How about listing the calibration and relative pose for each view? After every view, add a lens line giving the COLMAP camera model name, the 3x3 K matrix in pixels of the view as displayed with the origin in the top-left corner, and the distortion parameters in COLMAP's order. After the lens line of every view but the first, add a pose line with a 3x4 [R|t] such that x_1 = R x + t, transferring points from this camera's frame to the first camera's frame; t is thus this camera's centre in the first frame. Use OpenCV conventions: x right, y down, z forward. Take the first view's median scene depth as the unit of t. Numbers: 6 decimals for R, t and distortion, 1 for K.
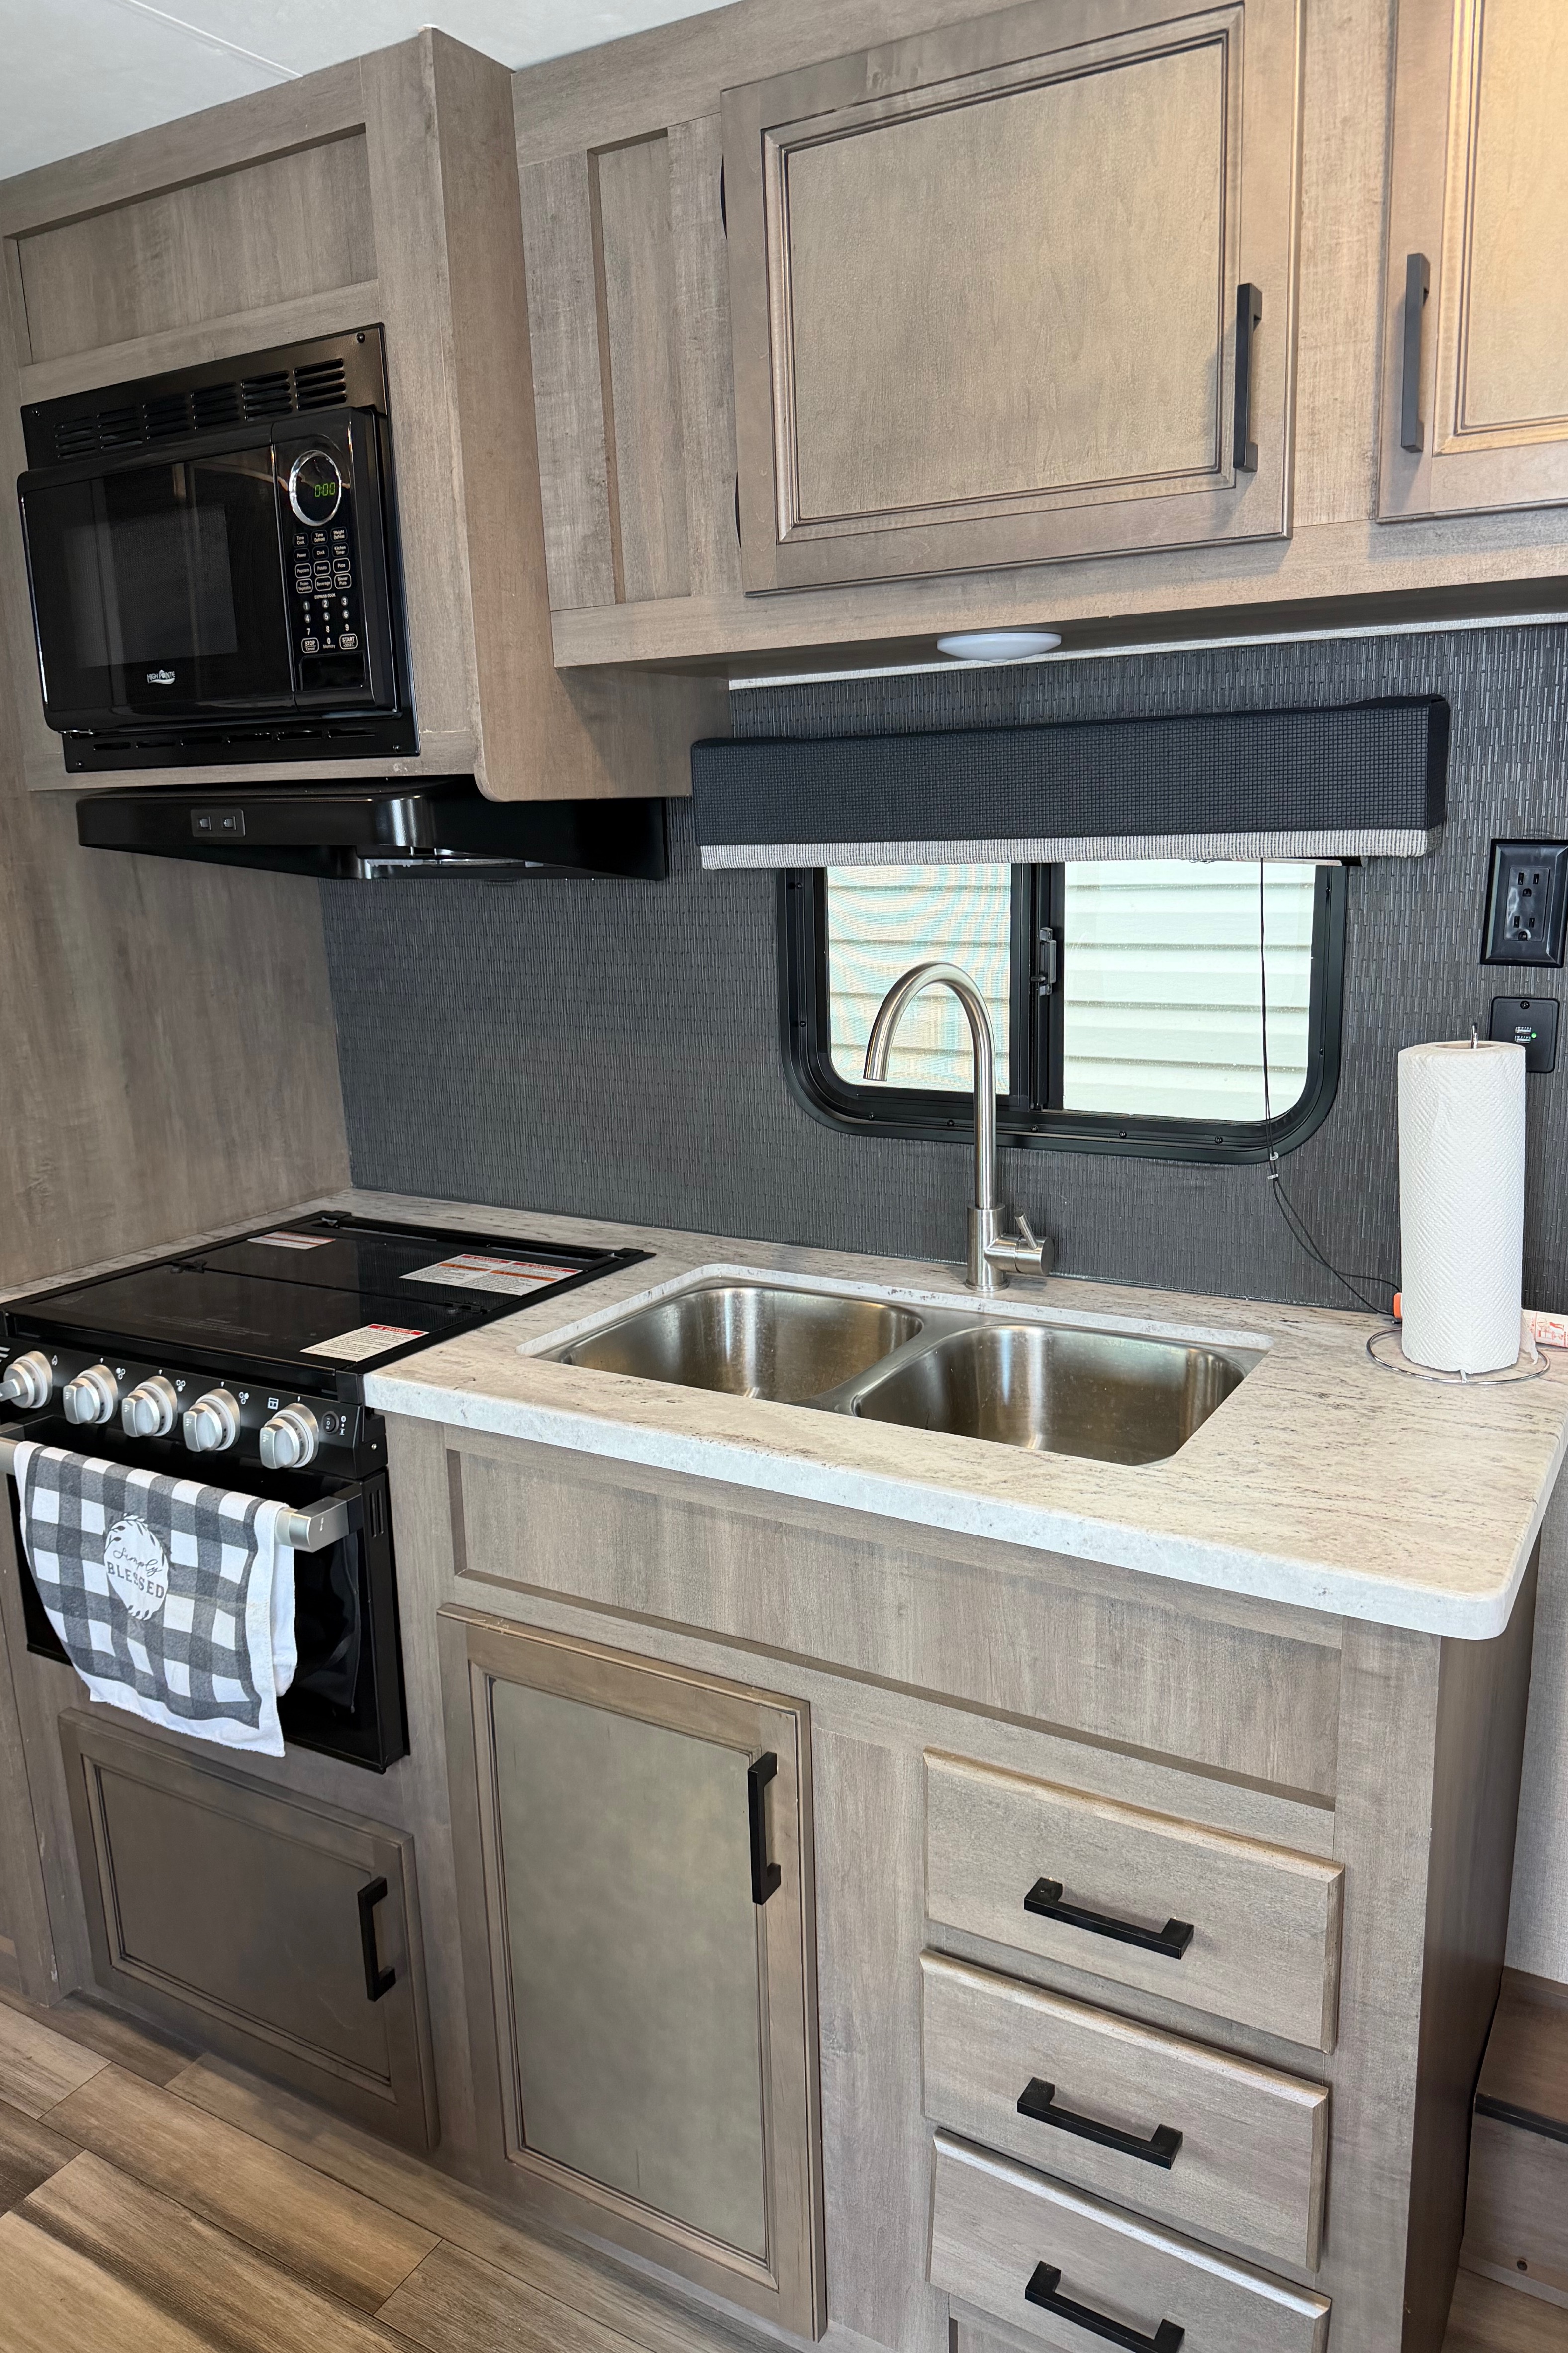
lens RADIAL K [[1656.6, 0, 791.0], [0, 1656.6, 1182.7], [0, 0, 1]] dist [0.040193, -0.057748]
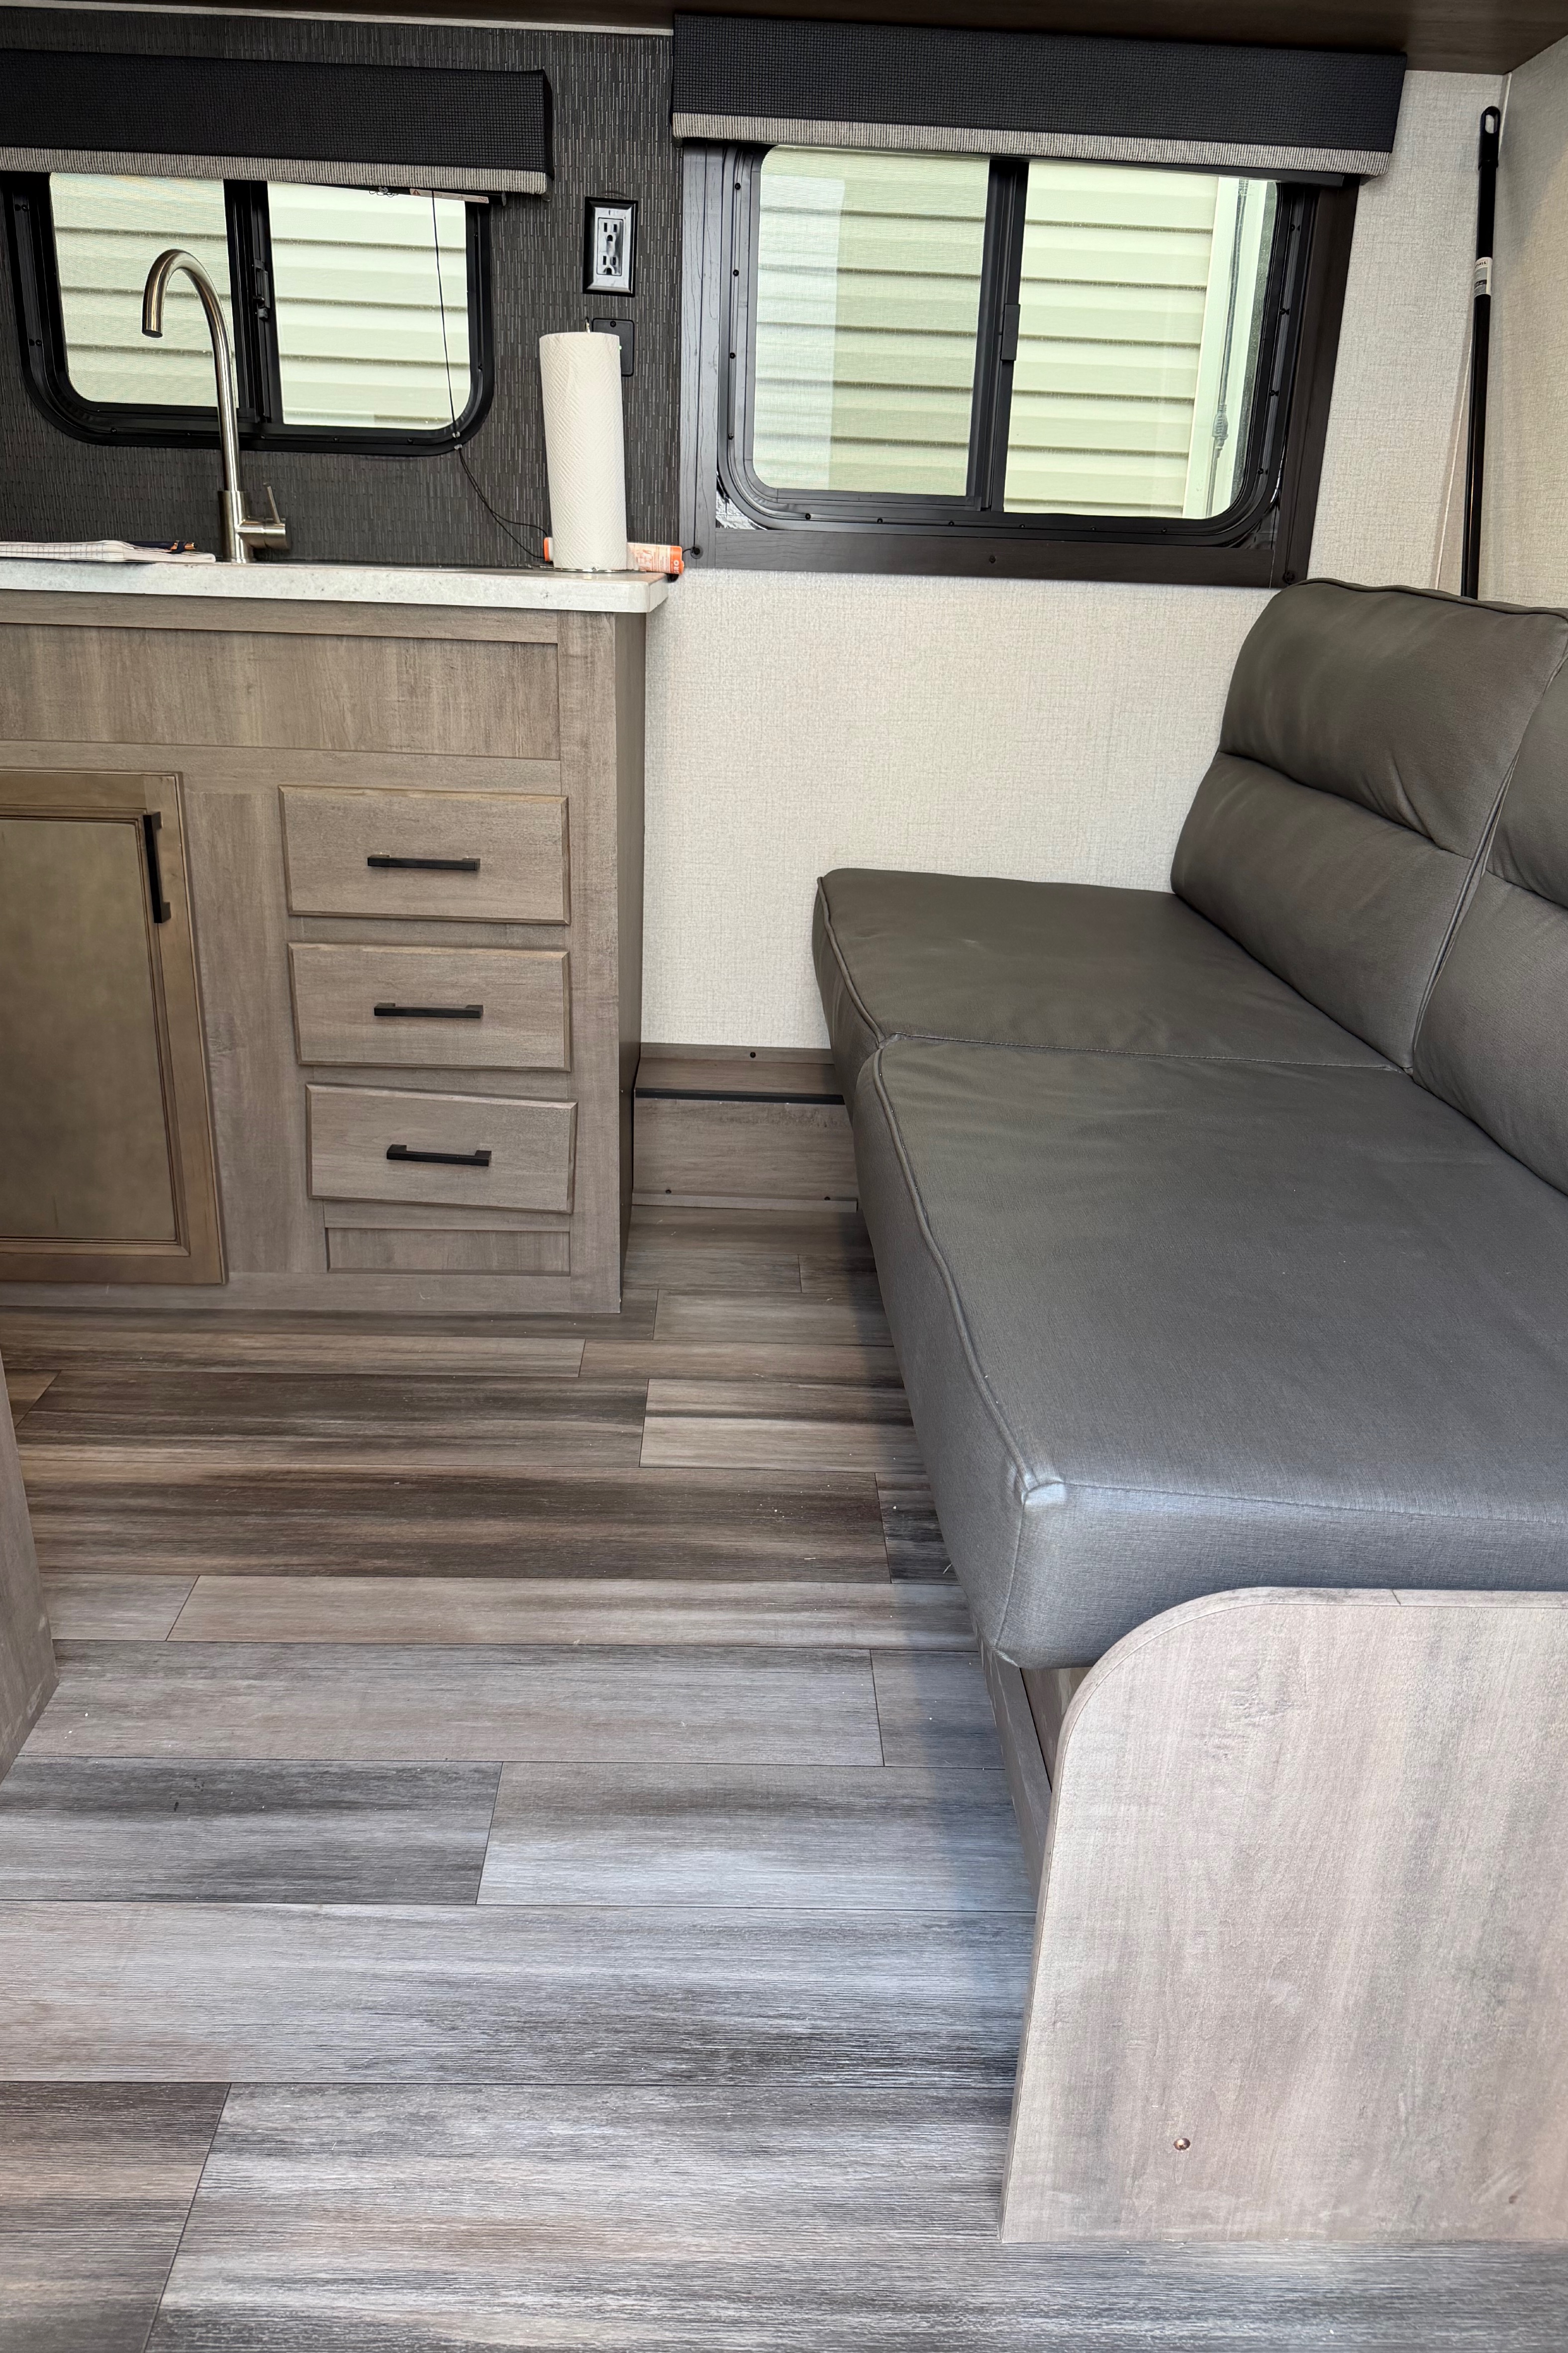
lens RADIAL K [[1656.6, 0, 774.1], [0, 1656.6, 1189.6], [0, 0, 1]] dist [0.040193, -0.057748]
pose [[0.851276, -0.129042, 0.508602, -0.309868], [0.058743, 0.986632, 0.152006, 0.467302], [-0.521419, -0.099522, 0.847477, -0.429711]]
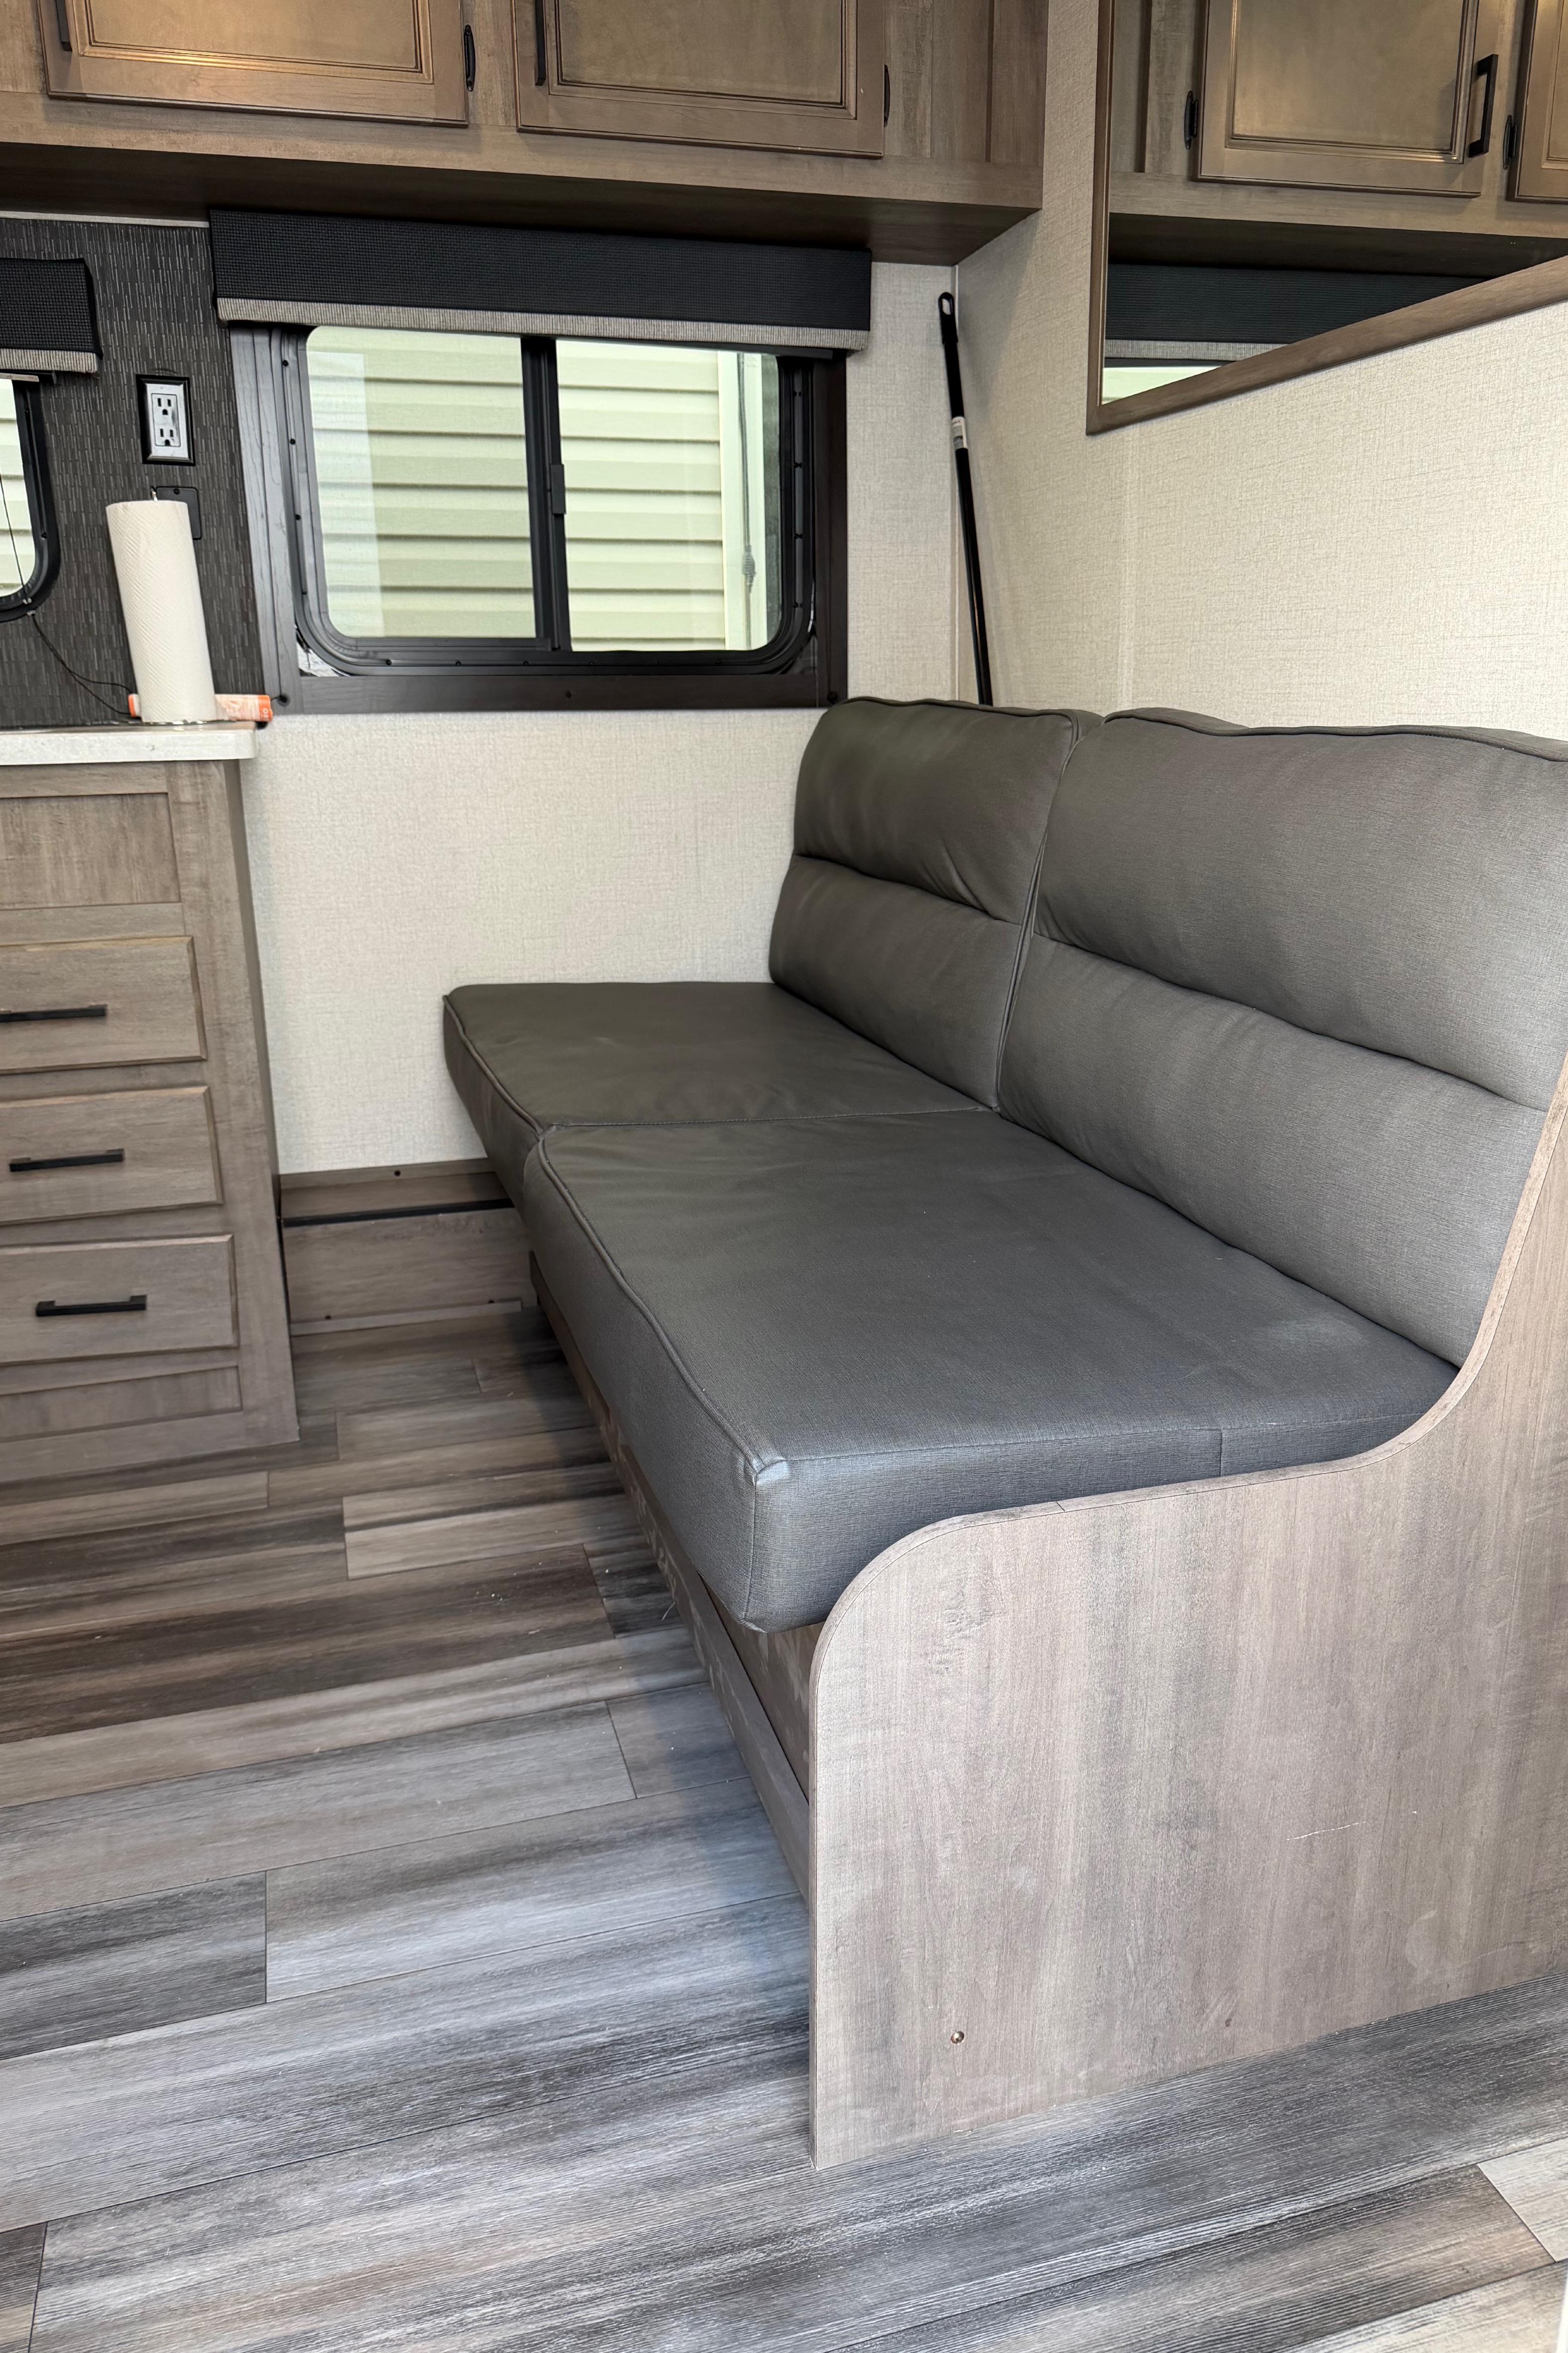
lens RADIAL K [[1656.6, 0, 780.8], [0, 1656.6, 1179.6], [0, 0, 1]] dist [0.040193, -0.057748]
pose [[0.689853, -0.183775, 0.700236, -0.394282], [0.157784, 0.982158, 0.102320, 0.480734], [-0.706546, 0.039901, 0.706541, -0.481468]]
